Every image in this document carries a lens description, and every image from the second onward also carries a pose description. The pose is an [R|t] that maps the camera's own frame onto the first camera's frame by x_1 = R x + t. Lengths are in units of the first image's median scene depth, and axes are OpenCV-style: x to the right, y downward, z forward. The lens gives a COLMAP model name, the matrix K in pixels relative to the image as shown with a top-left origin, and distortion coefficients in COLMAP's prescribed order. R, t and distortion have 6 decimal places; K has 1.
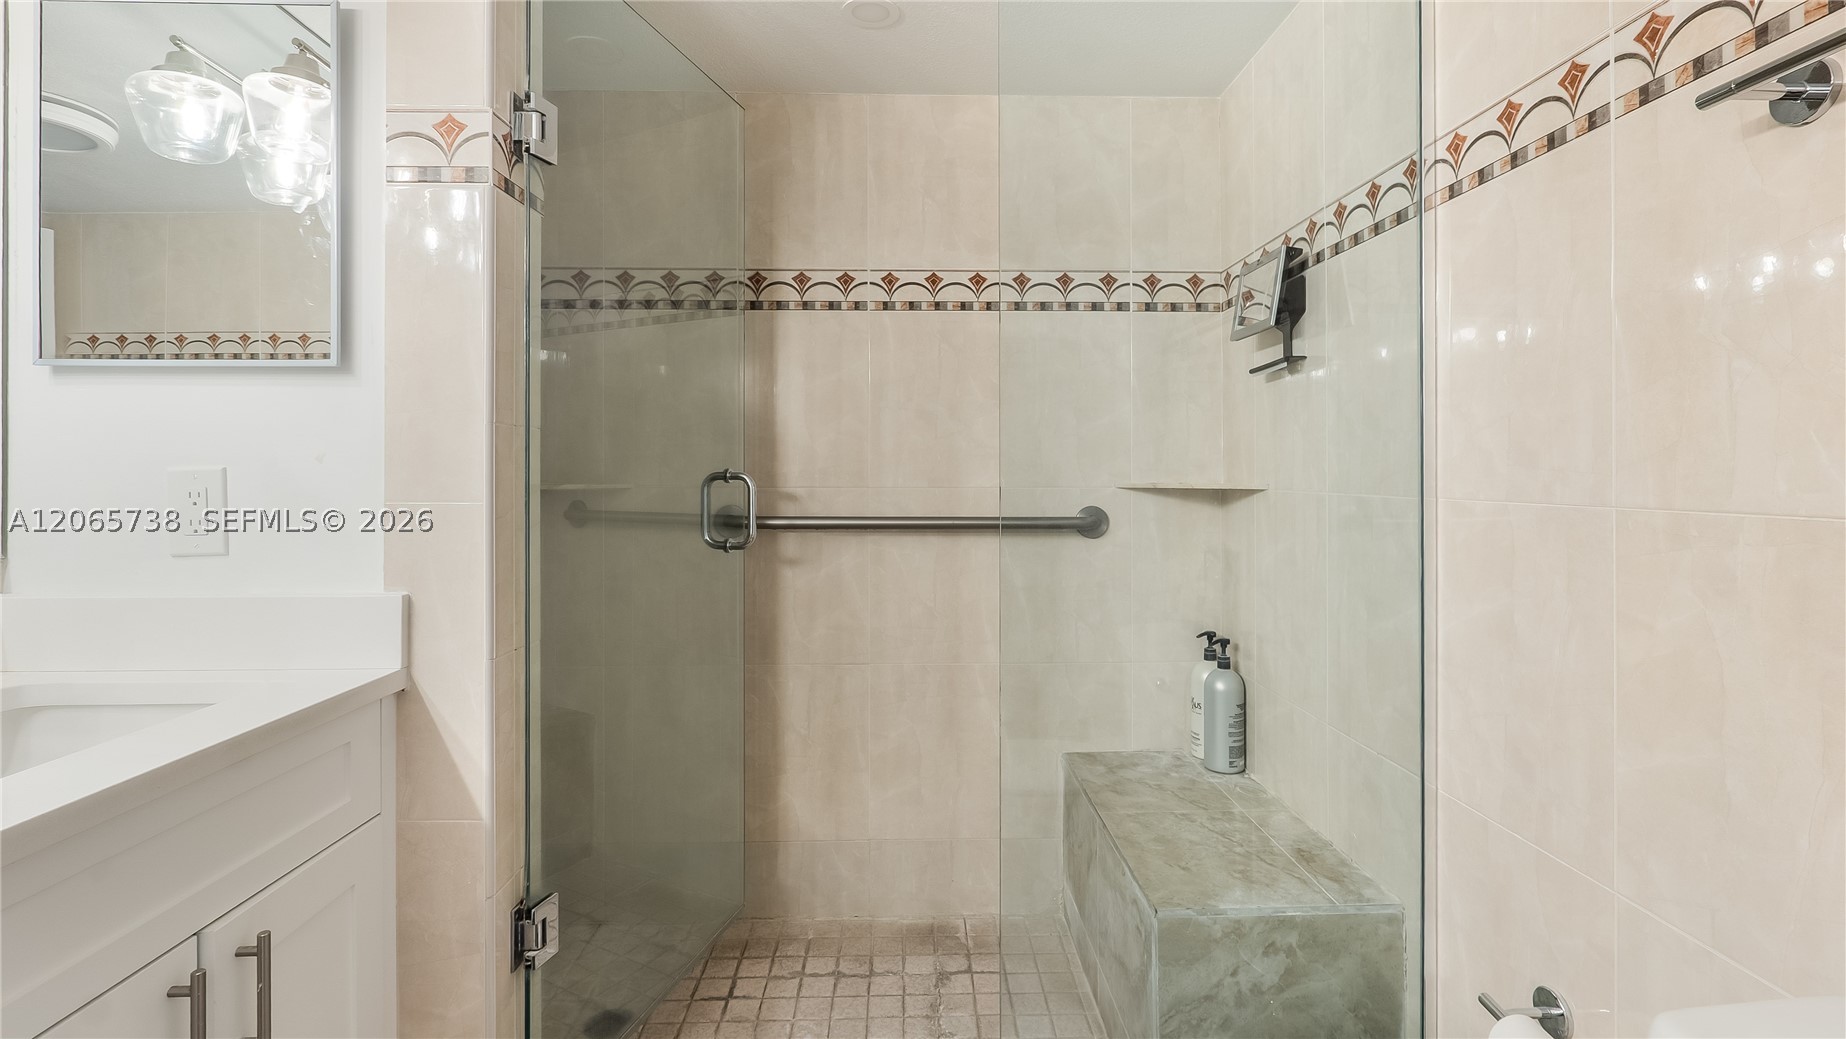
lens RADIAL K [[862.6, 0, 925.9], [0, 862.6, 467.5], [0, 0, 1]] dist [-0.004955, -0.000390]
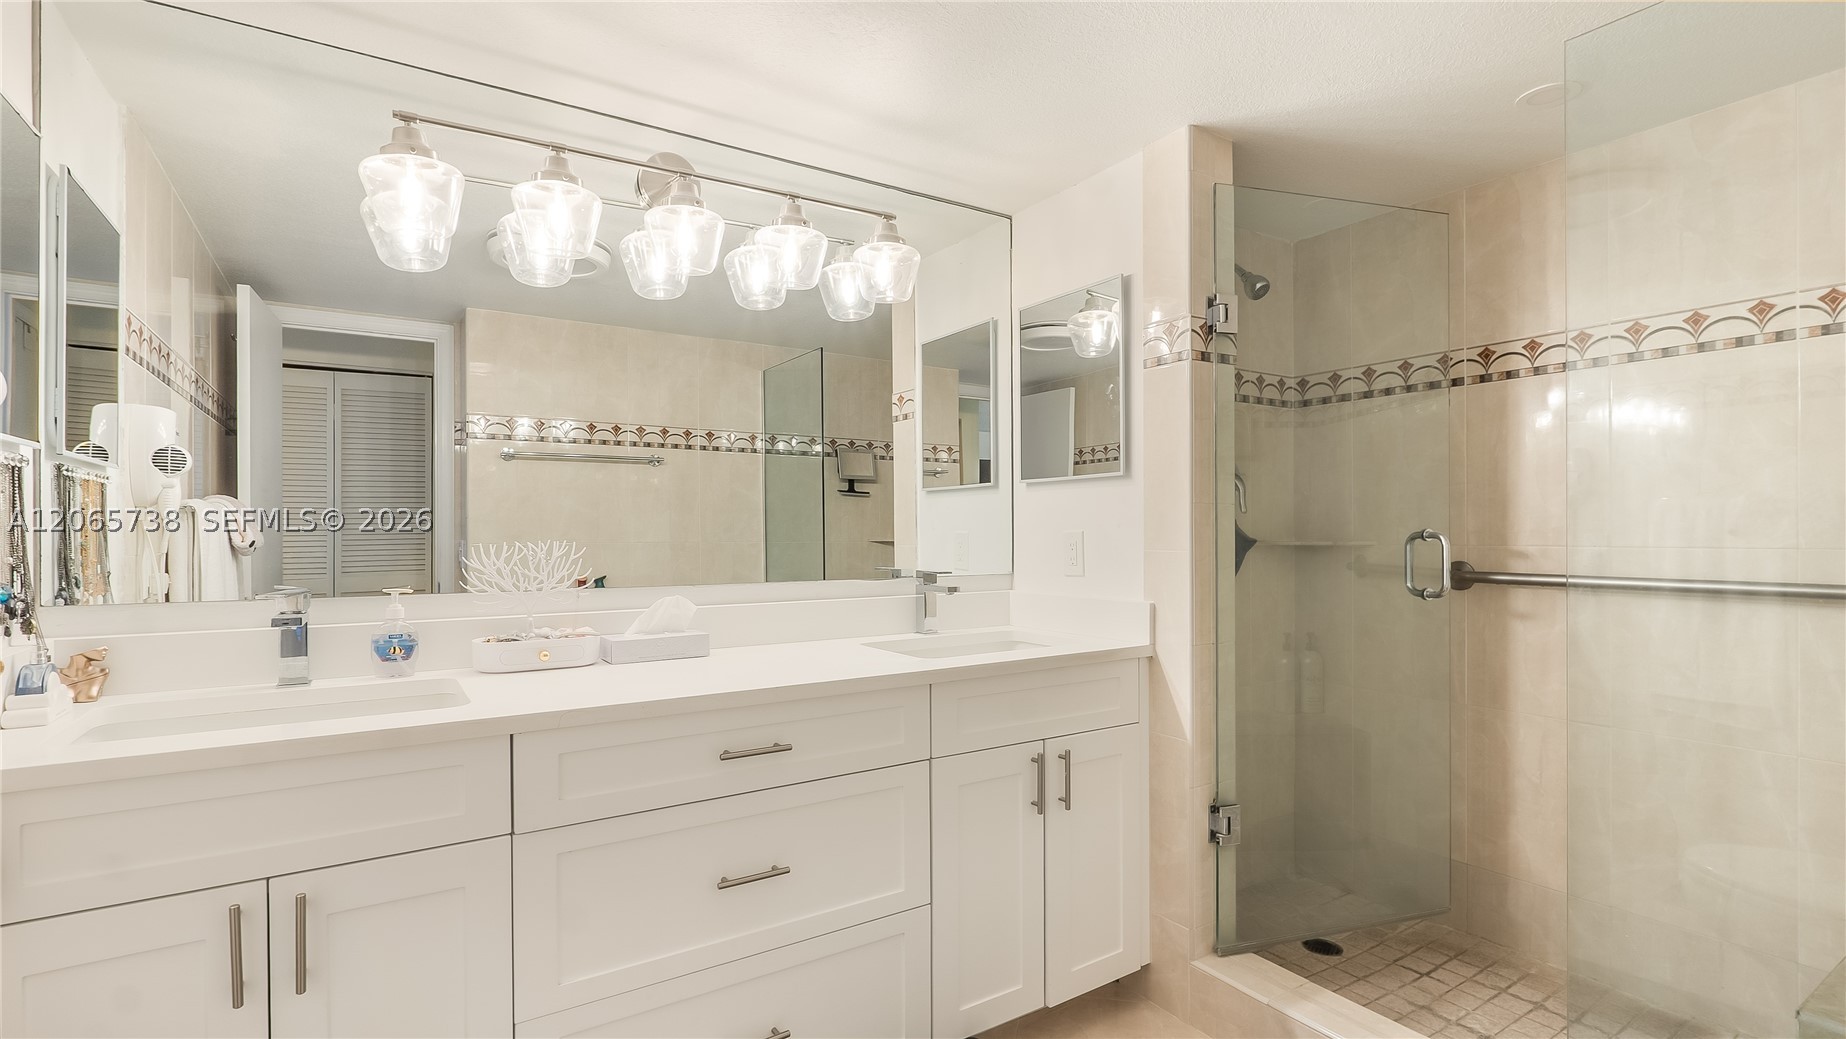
lens RADIAL K [[852.6, 0, 922.8], [0, 852.6, 512.9], [0, 0, 1]] dist [-0.004206, -0.000627]
pose [[0.512860, -0.022968, -0.858165, 0.372160], [0.007816, 0.999726, -0.022086, 0.000186], [0.858436, 0.004619, 0.512899, -0.167792]]
